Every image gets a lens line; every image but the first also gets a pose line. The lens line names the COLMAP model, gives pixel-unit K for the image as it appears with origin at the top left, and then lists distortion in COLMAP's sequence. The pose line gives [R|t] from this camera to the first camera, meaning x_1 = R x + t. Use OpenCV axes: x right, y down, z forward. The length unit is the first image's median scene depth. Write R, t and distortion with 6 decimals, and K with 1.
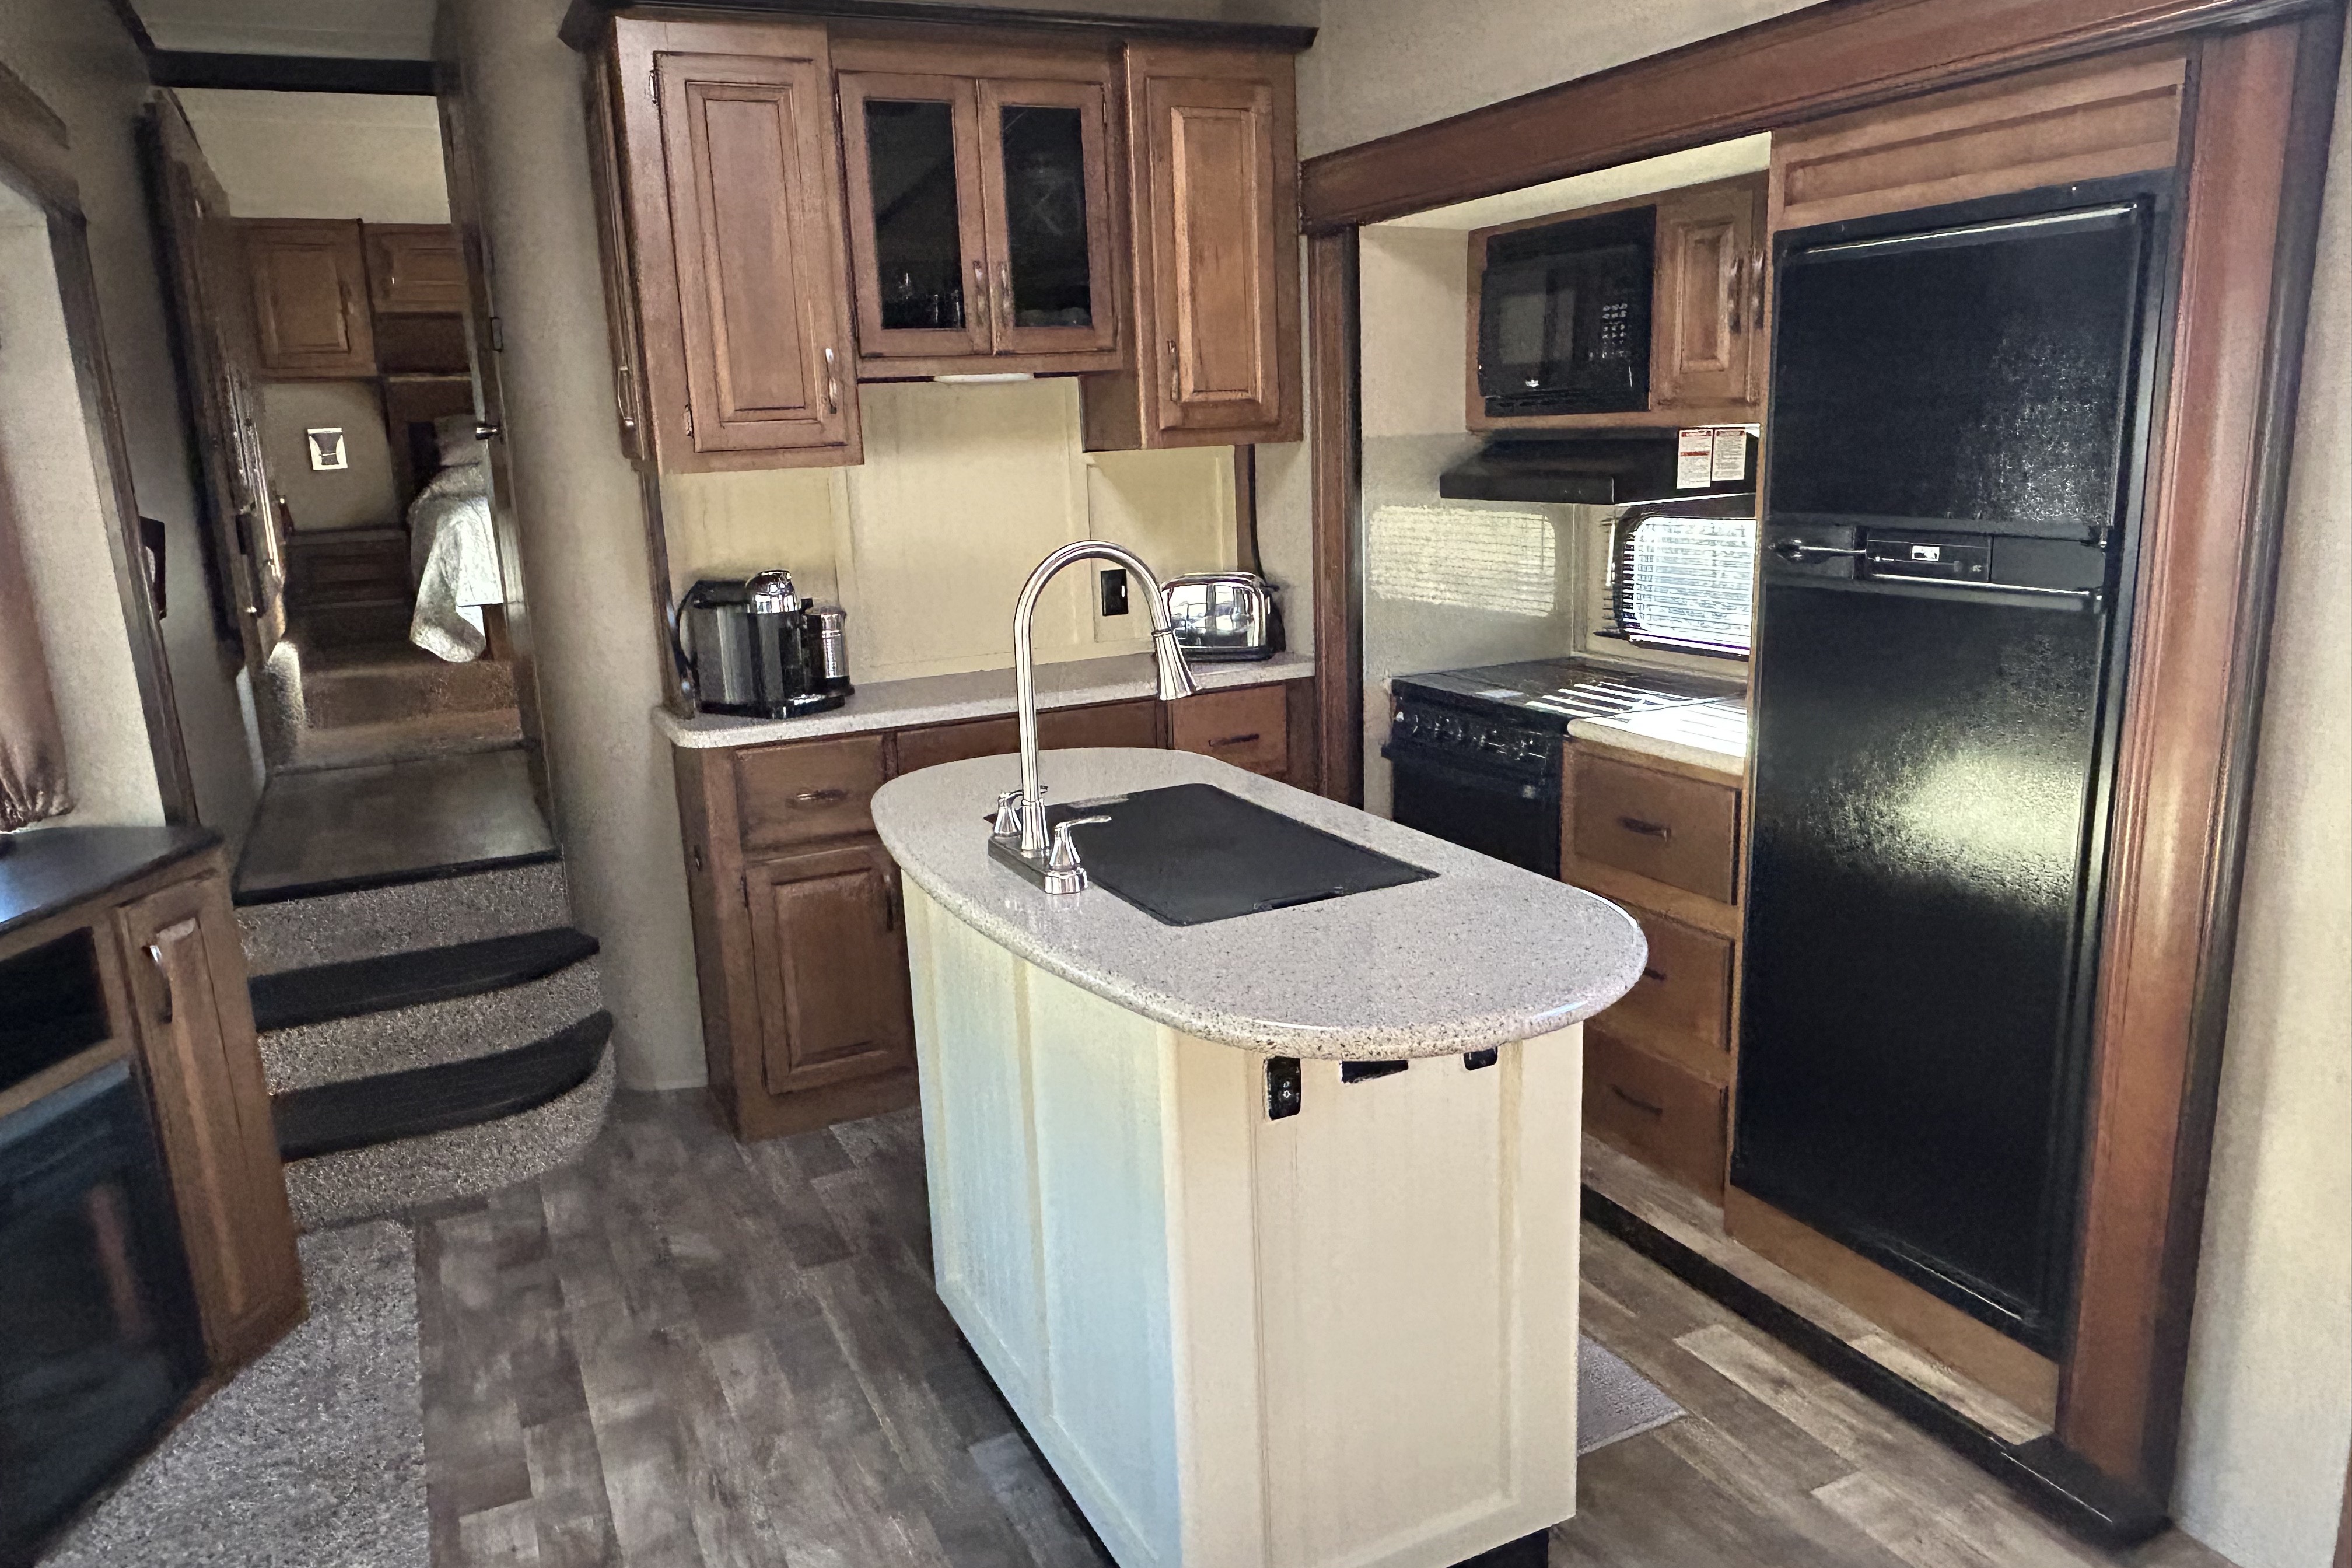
lens RADIAL K [[1615.1, 0, 1142.9], [0, 1615.1, 788.9], [0, 0, 1]] dist [0.010802, -0.026055]
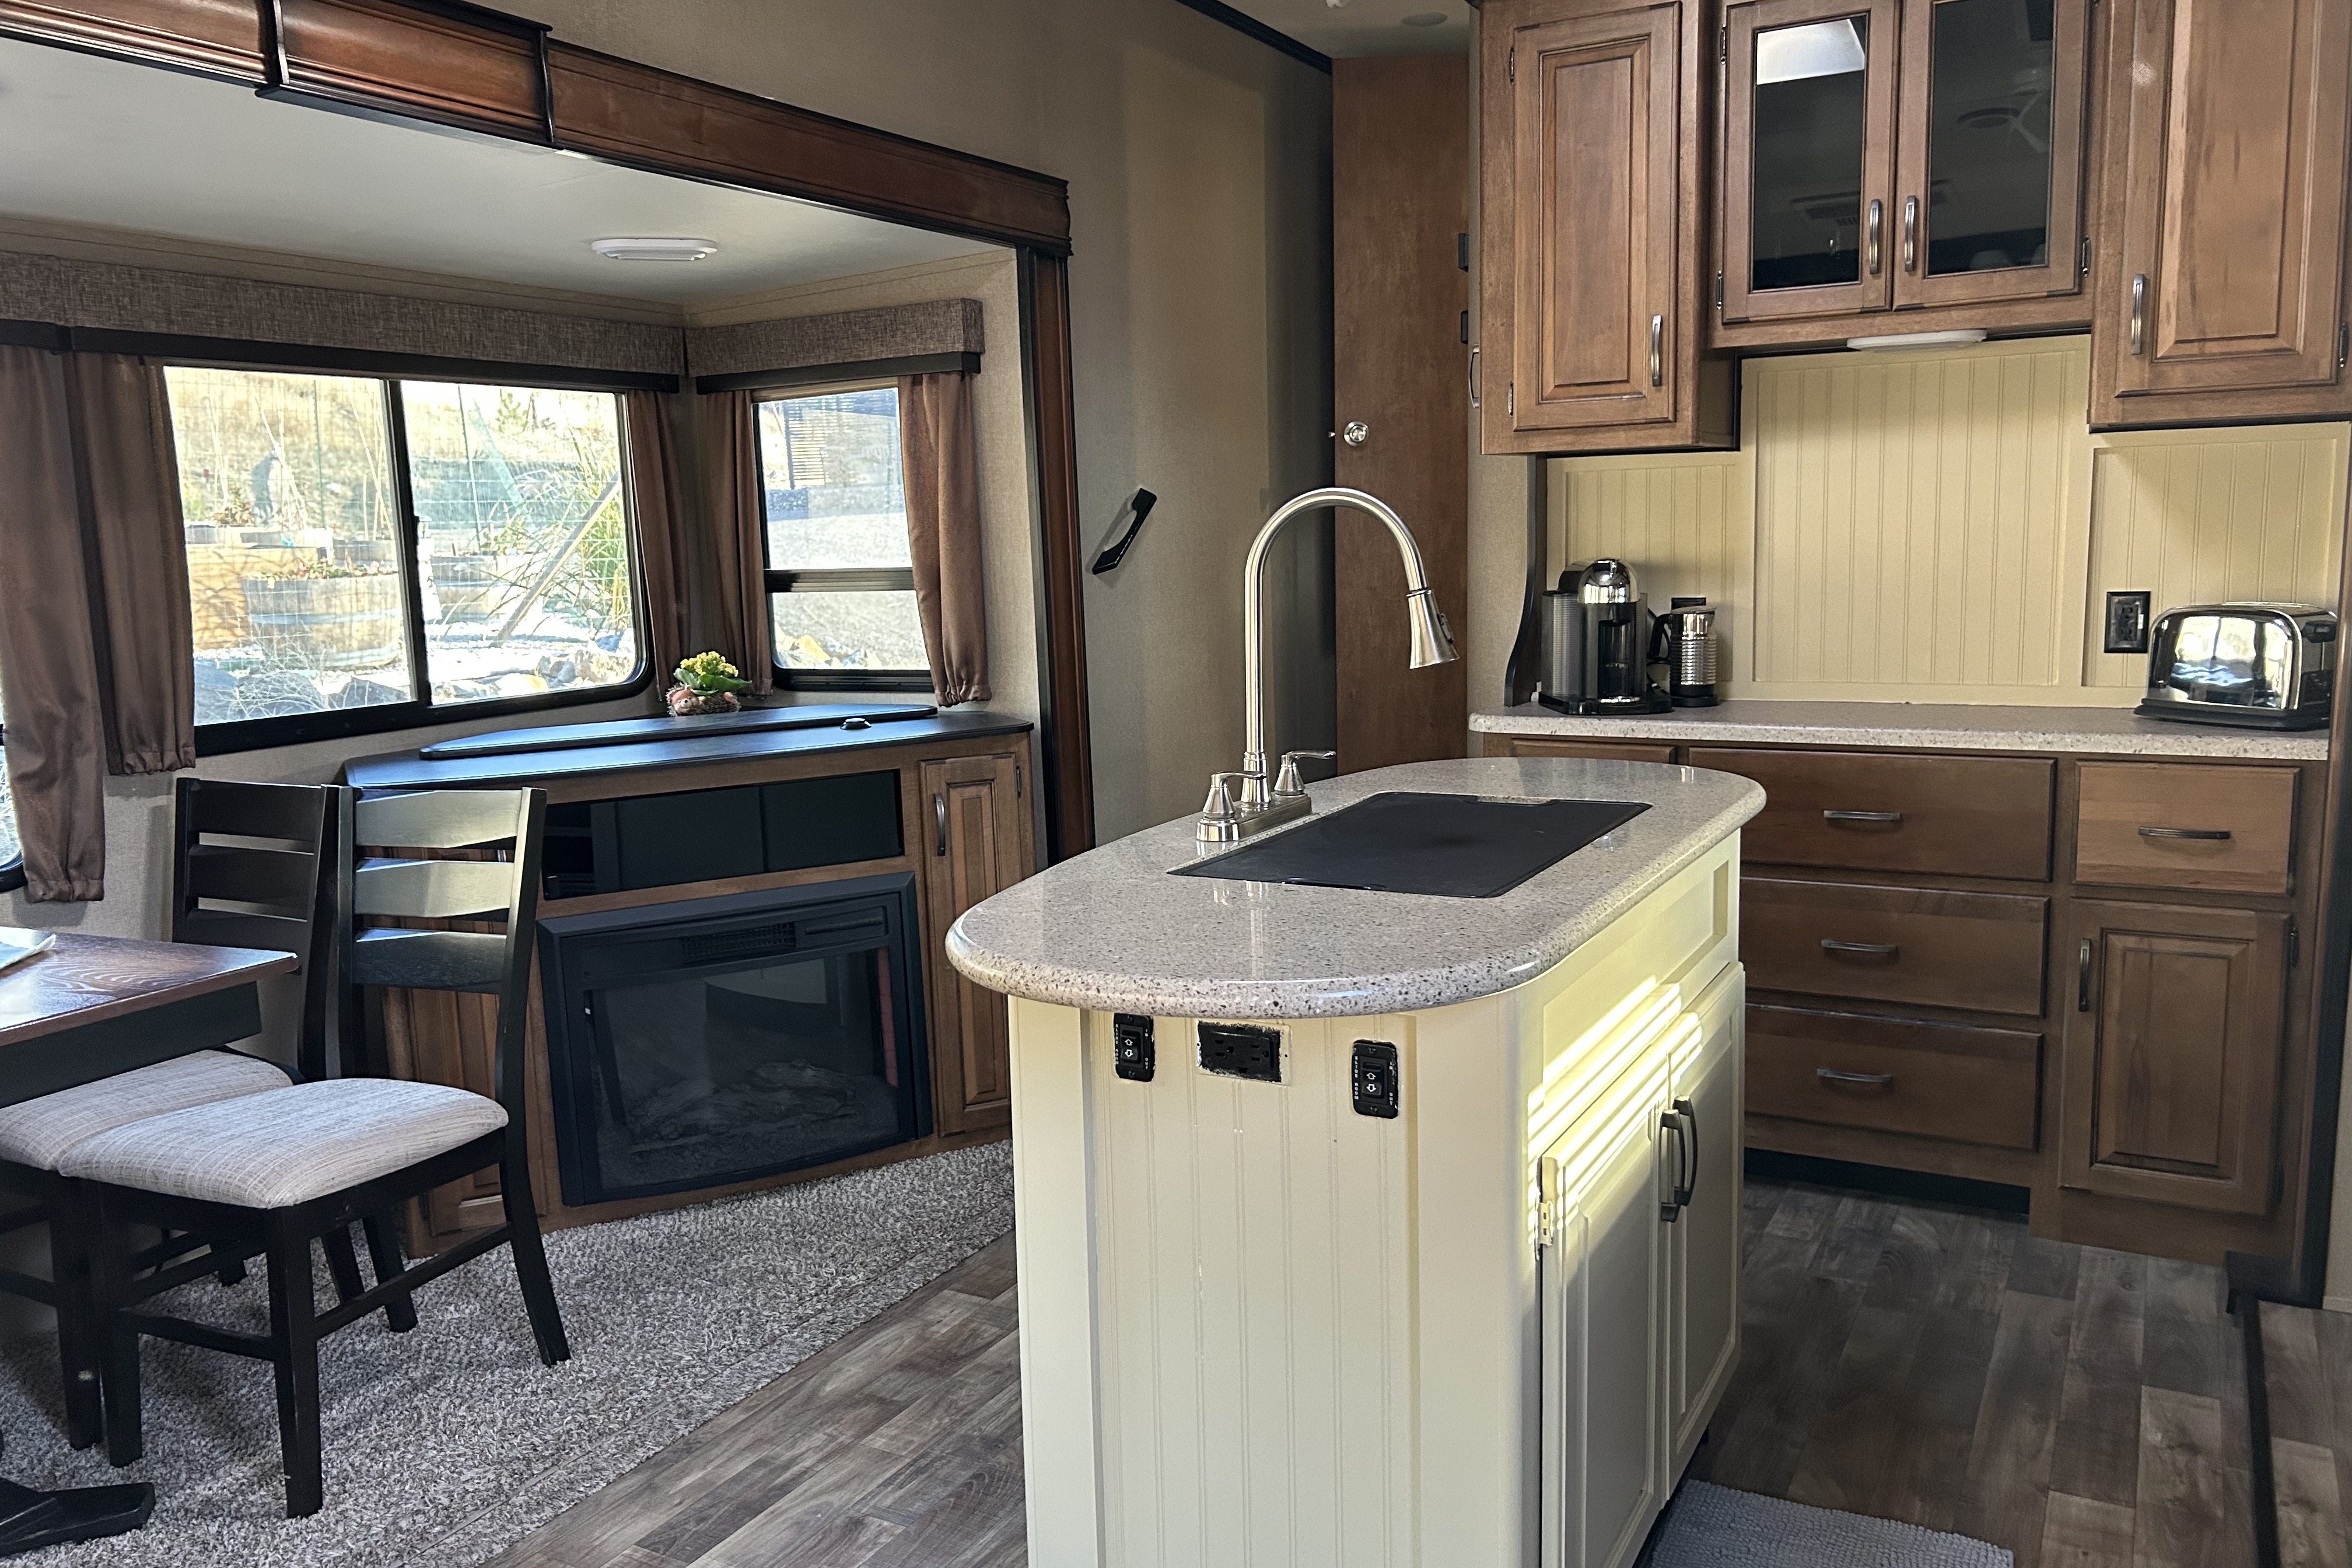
lens RADIAL K [[1764.6, 0, 1157.5], [0, 1764.6, 790.9], [0, 0, 1]] dist [0.054348, -0.059554]
pose [[0.579968, 0.146142, -0.801423, 0.480717], [-0.179173, 0.982571, 0.049512, -0.007621], [0.794691, 0.114878, 0.596044, 0.205552]]
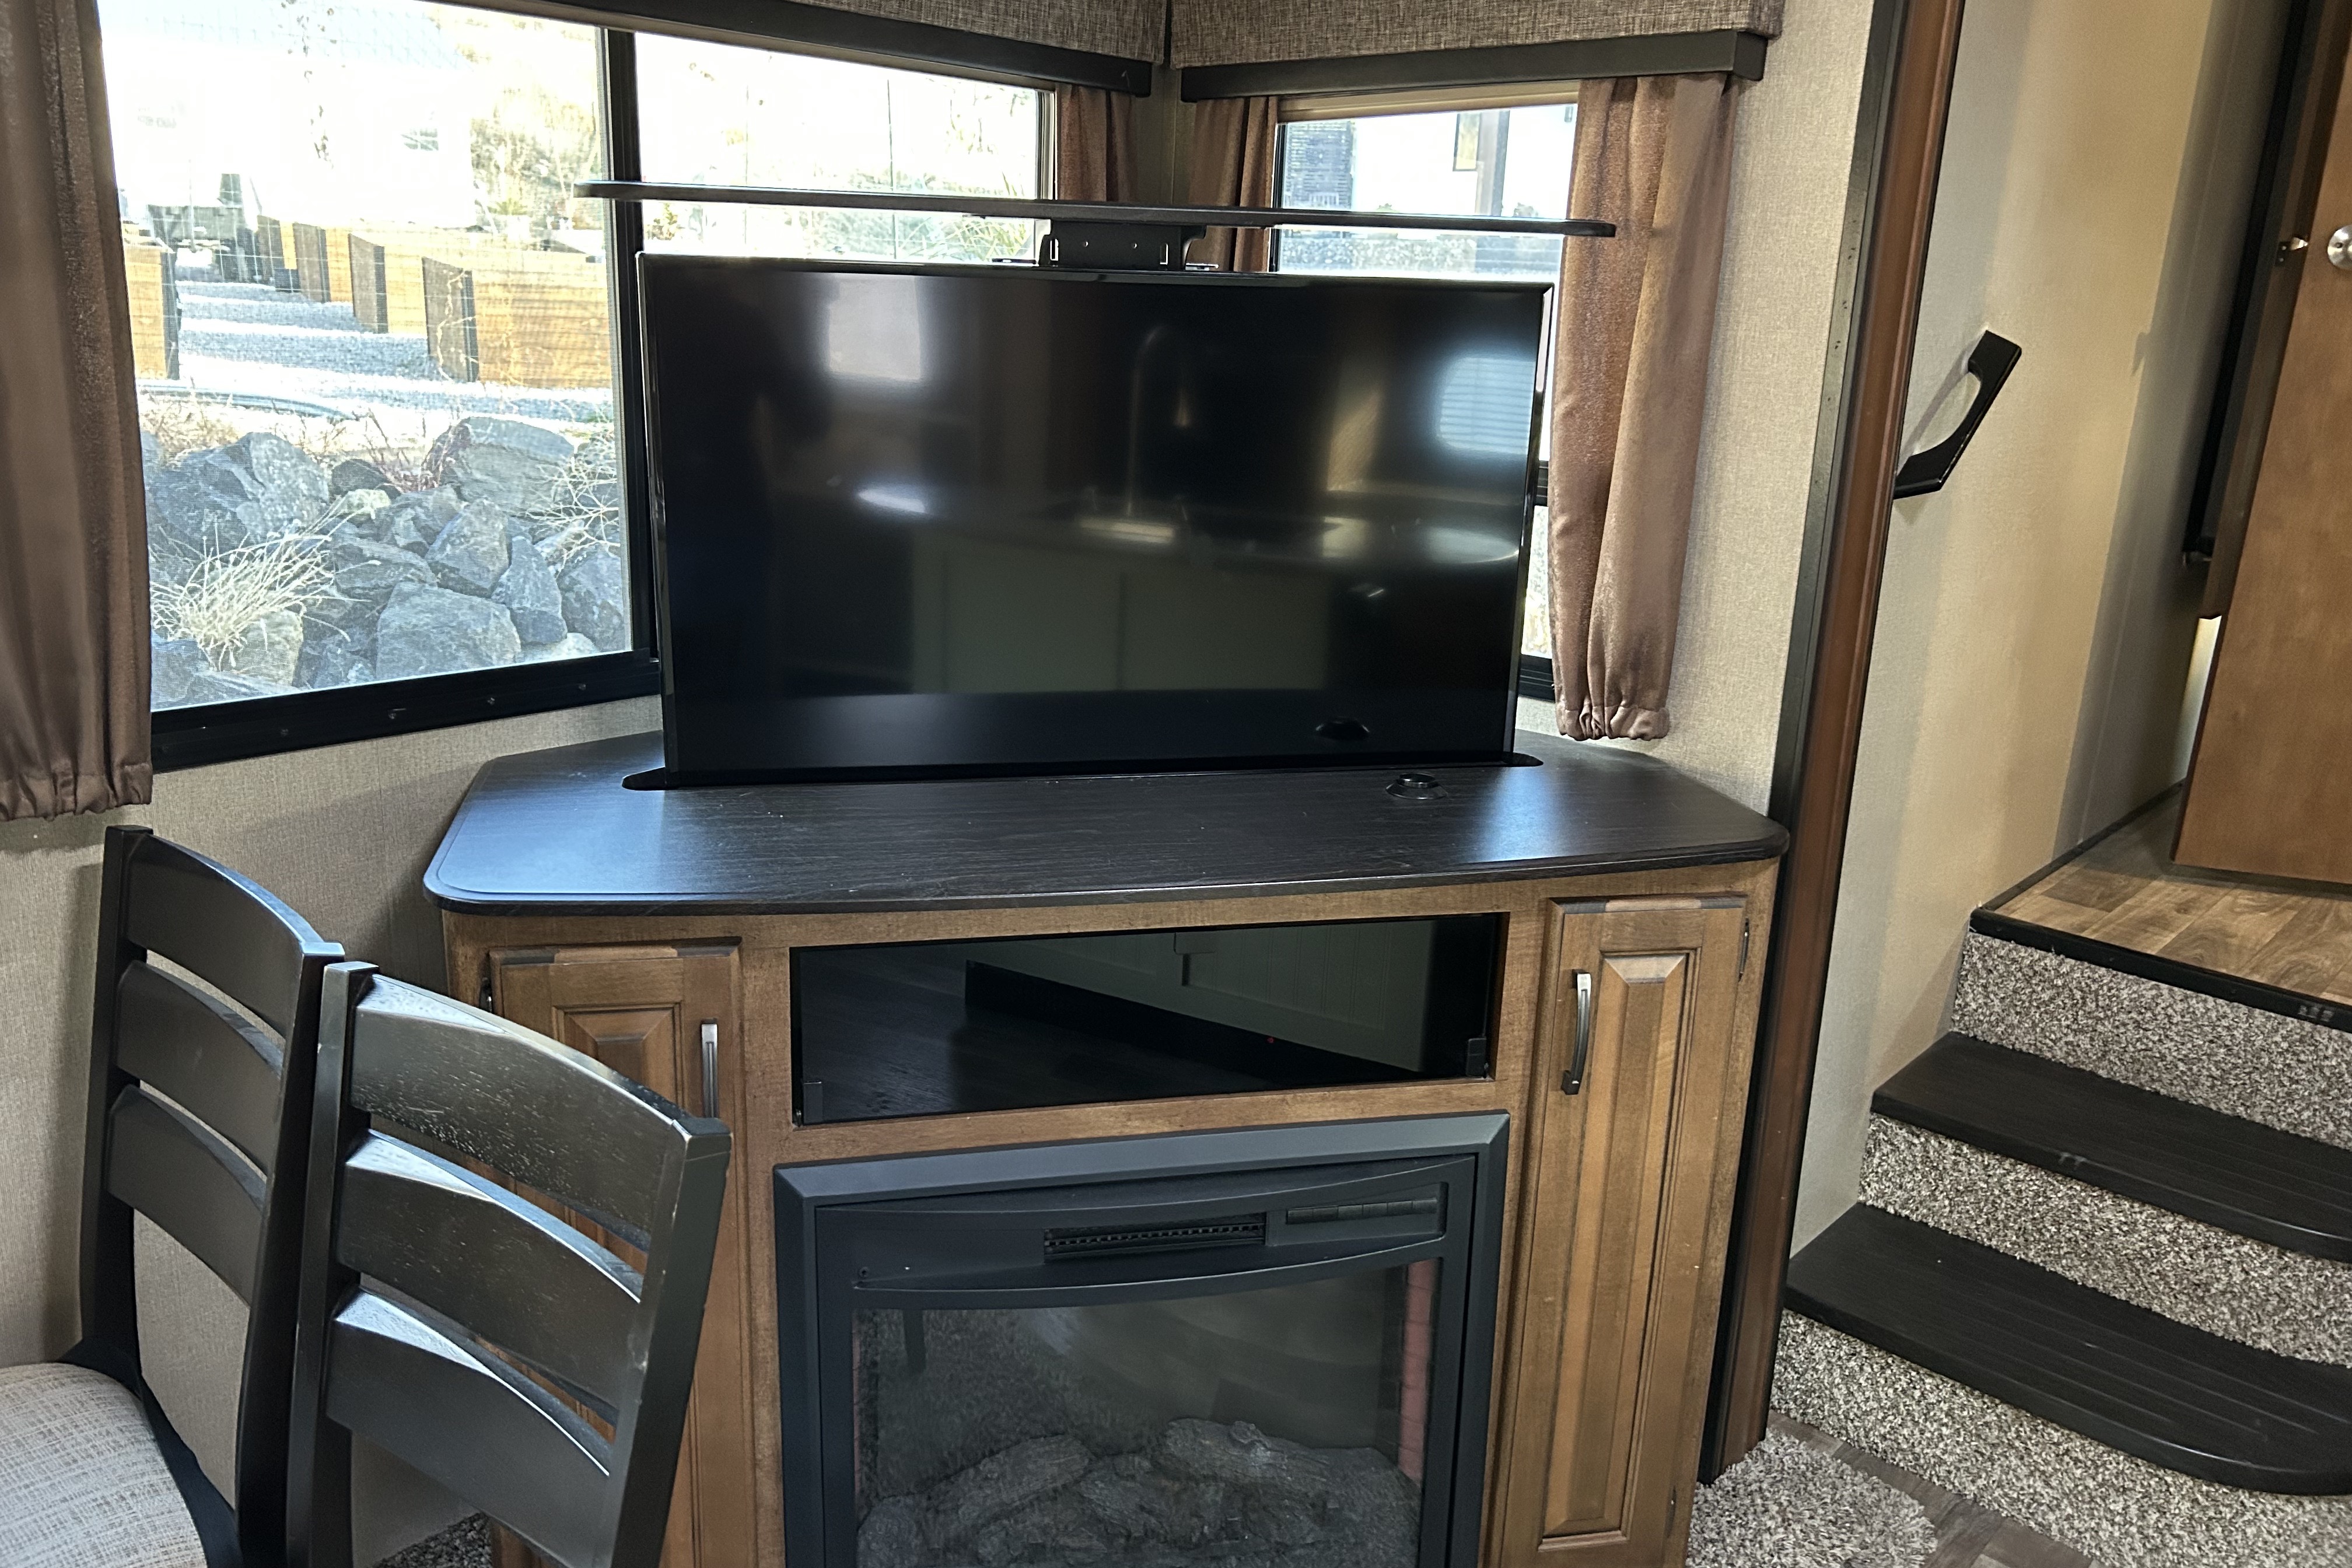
lens RADIAL K [[1764.6, 0, 1181.3], [0, 1764.6, 783.6], [0, 0, 1]] dist [0.054348, -0.059554]
pose [[0.383193, 0.310339, -0.869973, -0.063066], [-0.268364, 0.938644, 0.216631, -0.062298], [0.883823, 0.150458, 0.442965, 0.394037]]
